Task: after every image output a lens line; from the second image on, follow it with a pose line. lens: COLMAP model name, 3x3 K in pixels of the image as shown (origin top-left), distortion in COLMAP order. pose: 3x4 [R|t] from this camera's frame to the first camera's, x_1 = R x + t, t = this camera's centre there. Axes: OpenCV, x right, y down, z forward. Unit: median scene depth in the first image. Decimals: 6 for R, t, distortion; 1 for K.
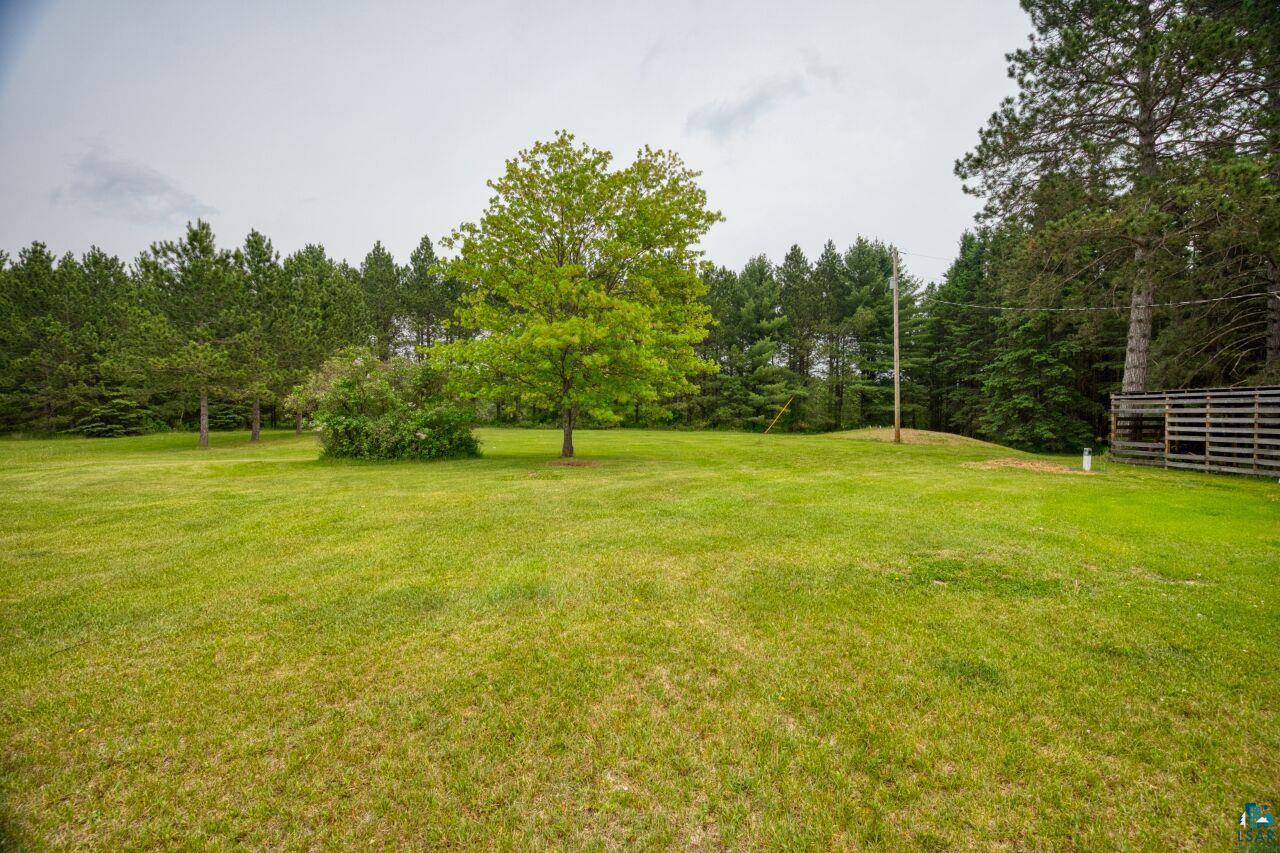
lens RADIAL K [[509.6, 0, 640.0], [0, 509.6, 426.5], [0, 0, 1]] dist [-0.031120, -0.000693]
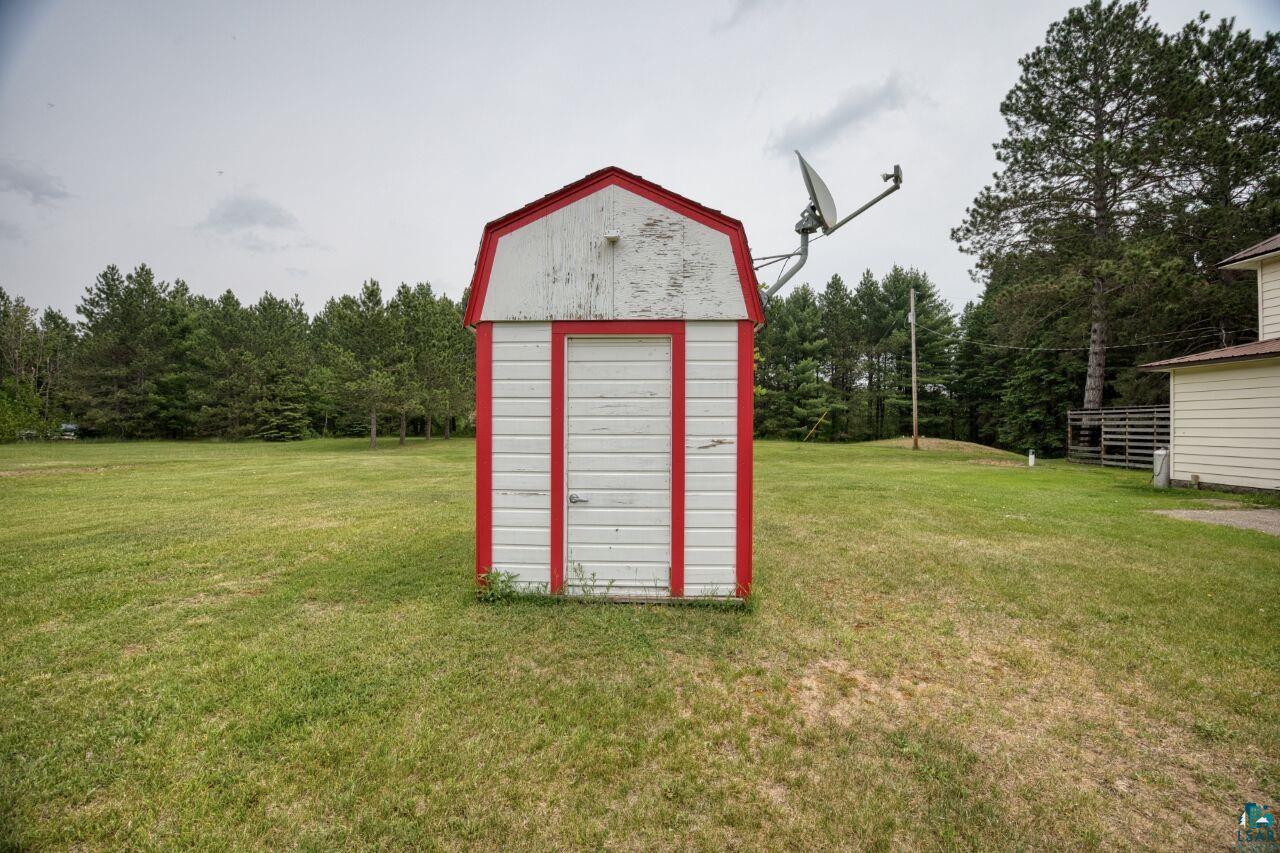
lens RADIAL K [[509.6, 0, 640.0], [0, 509.6, 426.5], [0, 0, 1]] dist [-0.031120, -0.000693]
pose [[0.995652, 0.003121, -0.093098, -0.029050], [-0.005145, 0.999756, -0.021501, 0.006176], [0.093009, 0.021887, 0.995425, -0.220886]]
